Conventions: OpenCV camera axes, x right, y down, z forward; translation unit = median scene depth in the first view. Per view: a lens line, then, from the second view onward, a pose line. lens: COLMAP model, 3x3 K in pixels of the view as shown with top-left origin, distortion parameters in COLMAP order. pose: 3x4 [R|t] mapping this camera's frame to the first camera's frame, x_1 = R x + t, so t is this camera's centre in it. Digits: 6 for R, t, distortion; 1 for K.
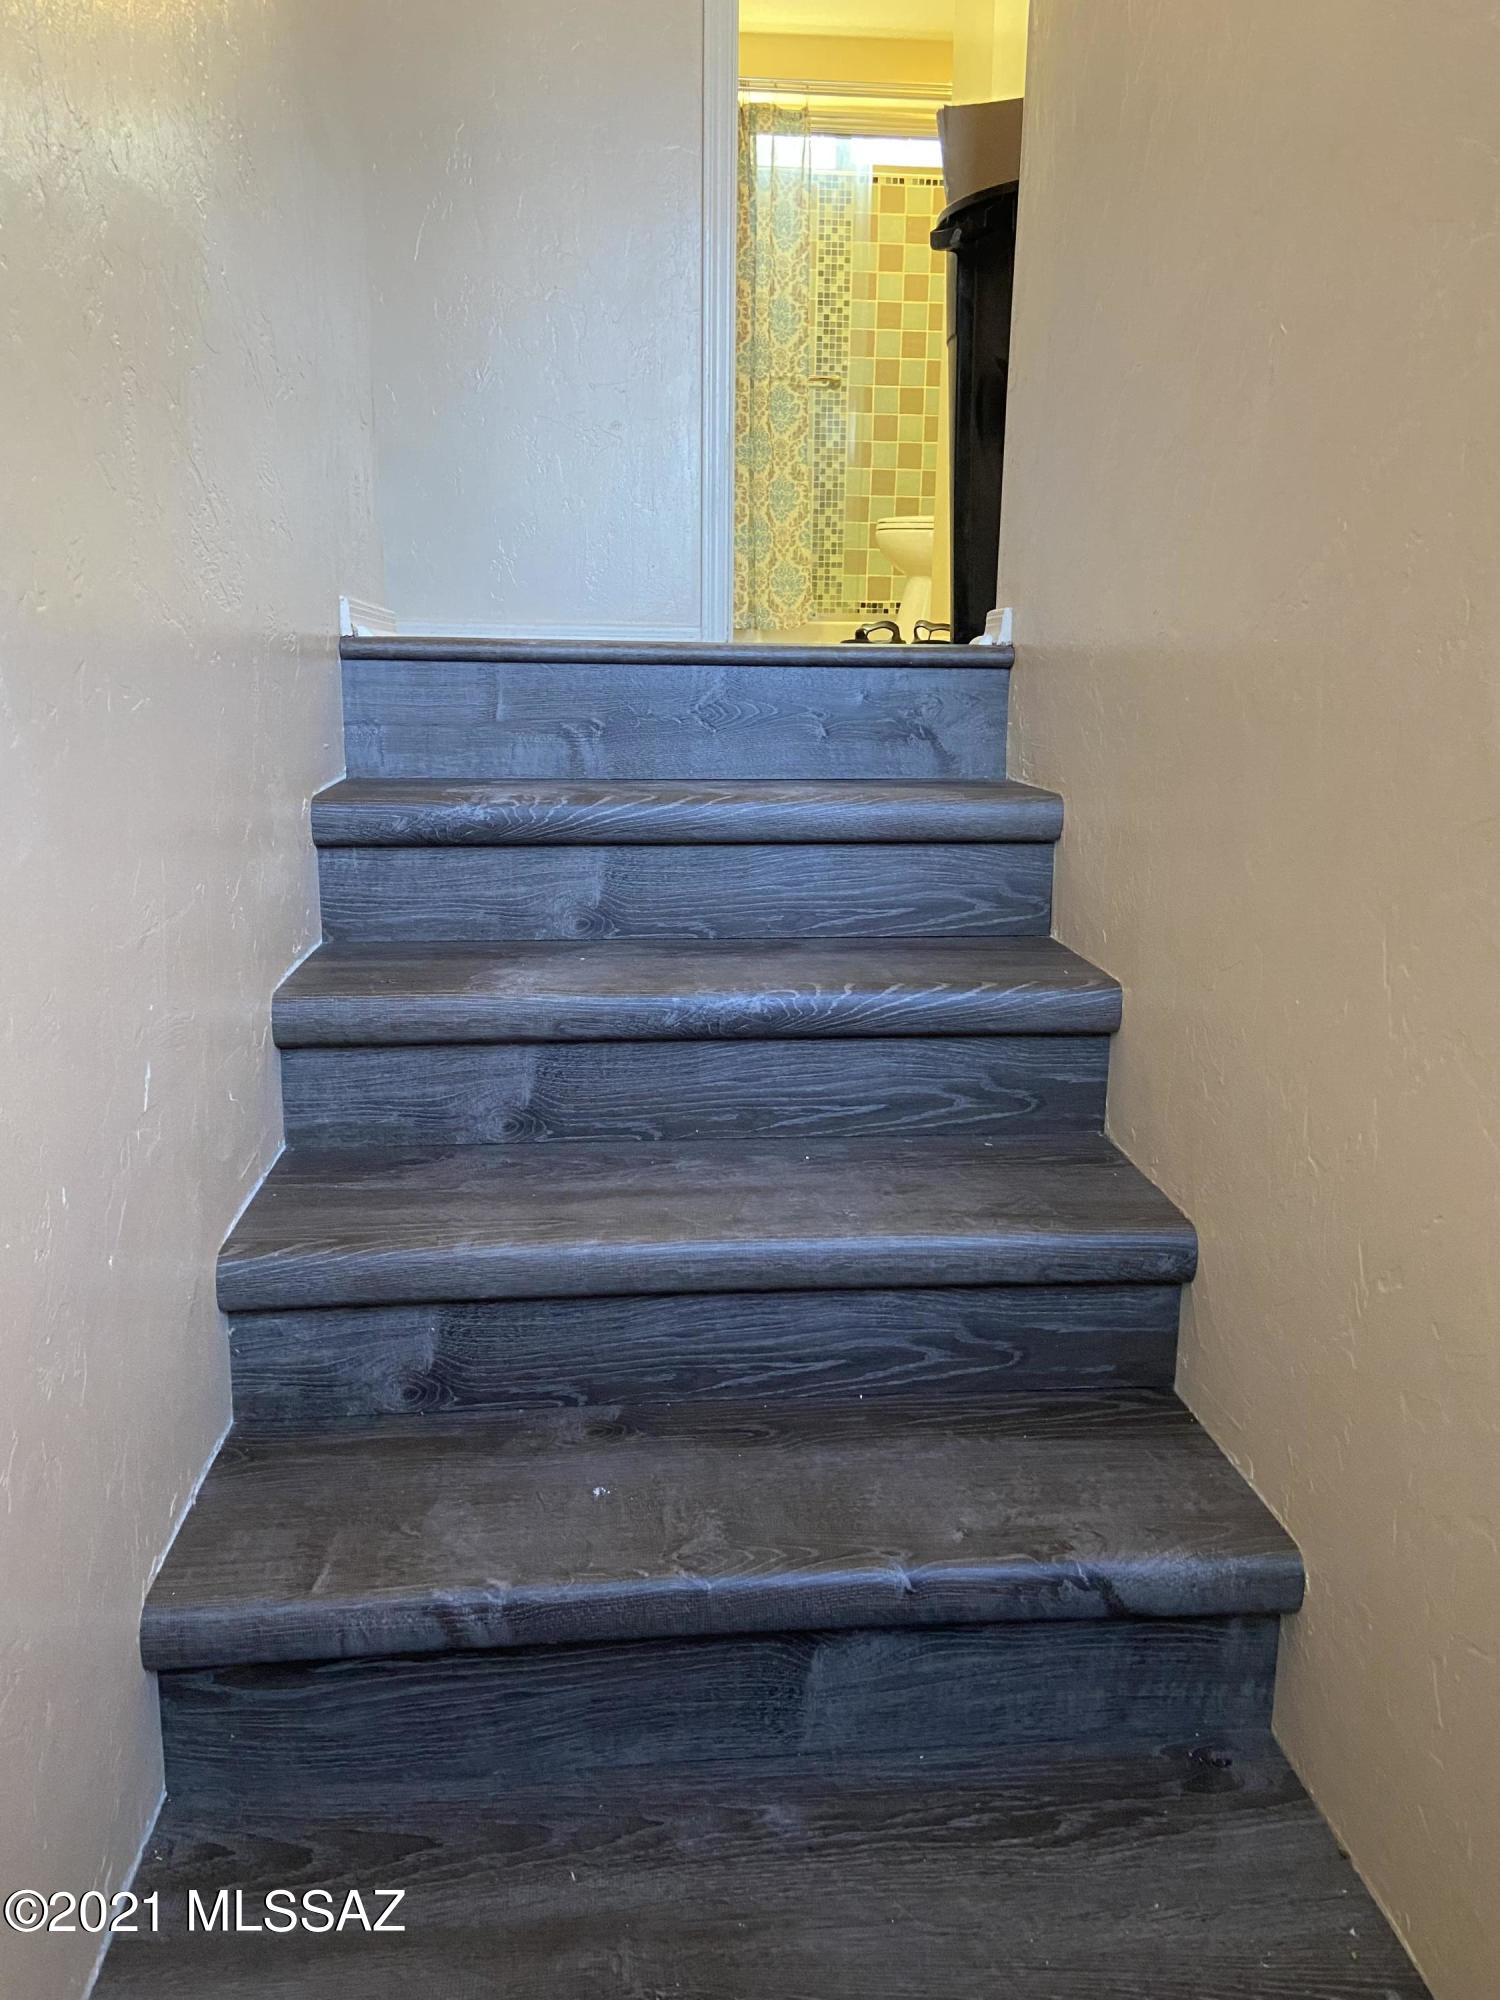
lens RADIAL K [[1474.4, 0, 750.0], [0, 1474.4, 1000.0], [0, 0, 1]] dist [0.112864, -0.134176]
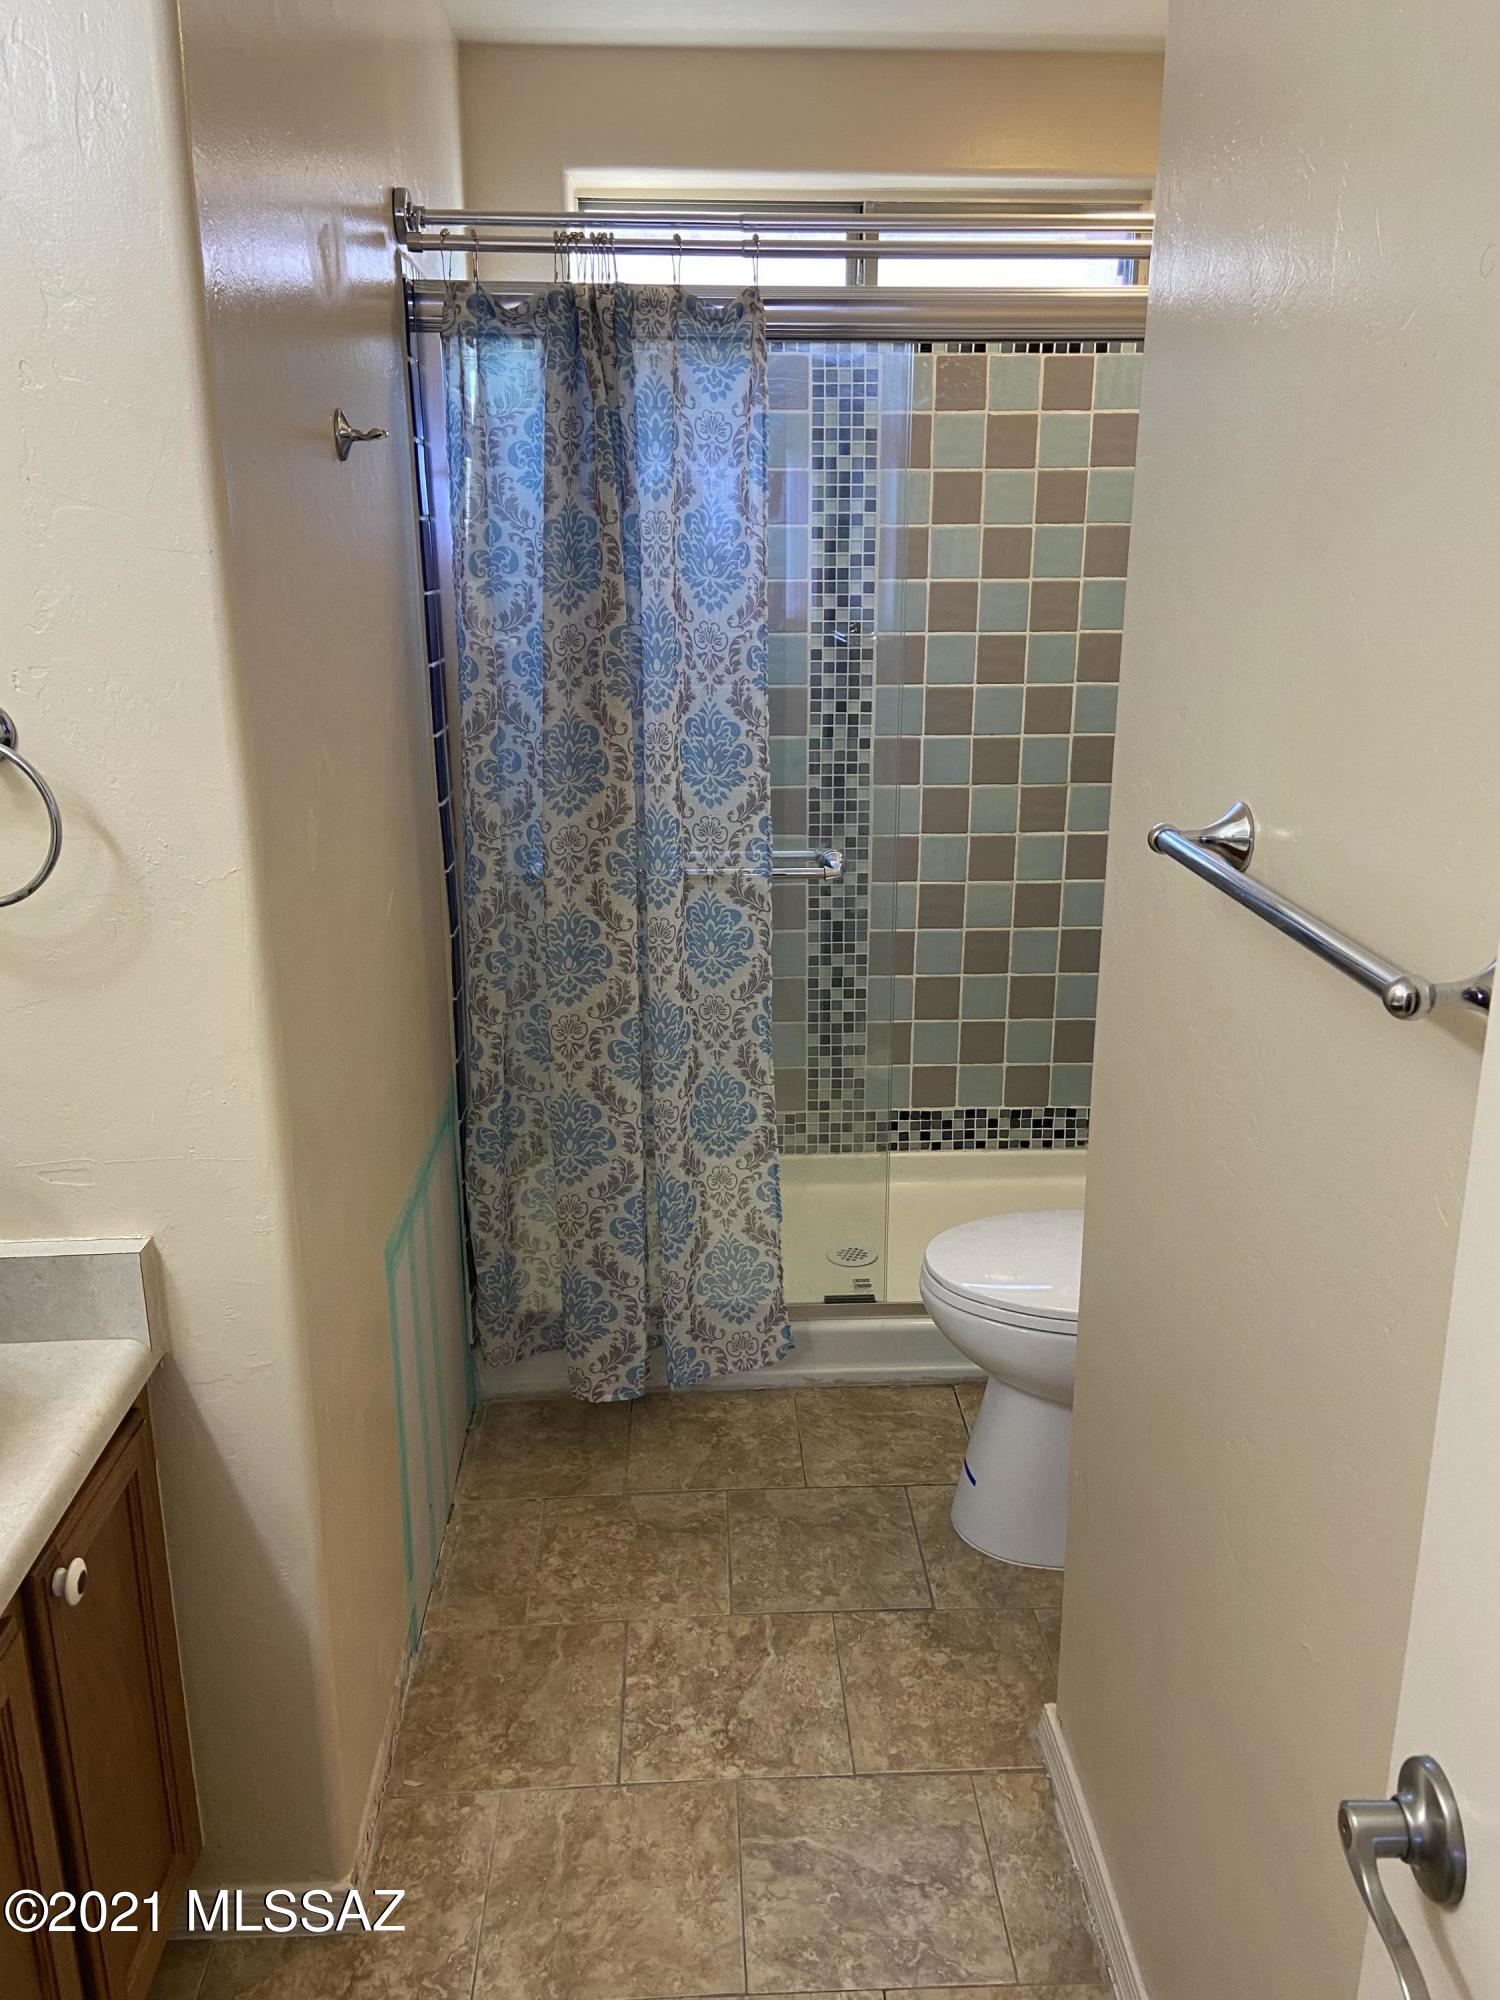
lens RADIAL K [[1474.4, 0, 750.0], [0, 1474.4, 1000.0], [0, 0, 1]] dist [0.112864, -0.134176]
pose [[0.998995, -0.003062, -0.044723, 0.046011], [0.006062, 0.997728, 0.067095, -0.357806], [0.044416, -0.067299, 0.996744, 0.483675]]
